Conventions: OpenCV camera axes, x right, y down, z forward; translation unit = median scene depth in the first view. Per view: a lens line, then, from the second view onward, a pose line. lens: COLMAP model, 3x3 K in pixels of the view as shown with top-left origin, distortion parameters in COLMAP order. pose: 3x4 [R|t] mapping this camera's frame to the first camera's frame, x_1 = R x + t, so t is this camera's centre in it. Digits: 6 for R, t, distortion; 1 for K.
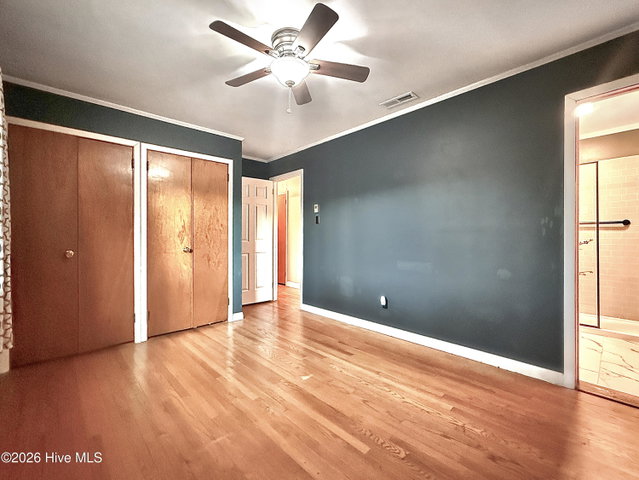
lens RADIAL K [[287.3, 0, 319.5], [0, 287.3, 240.0], [0, 0, 1]] dist [-0.000057, 0.000176]
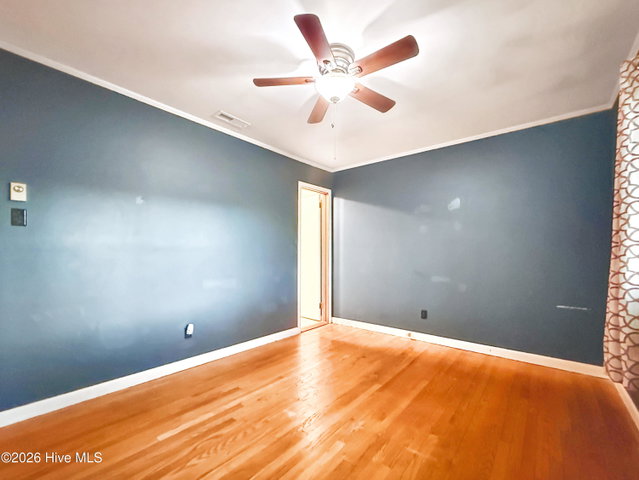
lens RADIAL K [[267.4, 0, 325.9], [0, 267.4, 252.1], [0, 0, 1]] dist [-0.000369, 0.000007]
pose [[-0.133496, 0.006952, 0.991025, -0.816337], [-0.002178, 0.999971, -0.007308, -0.016490], [-0.991047, -0.003134, -0.133477, 0.926170]]
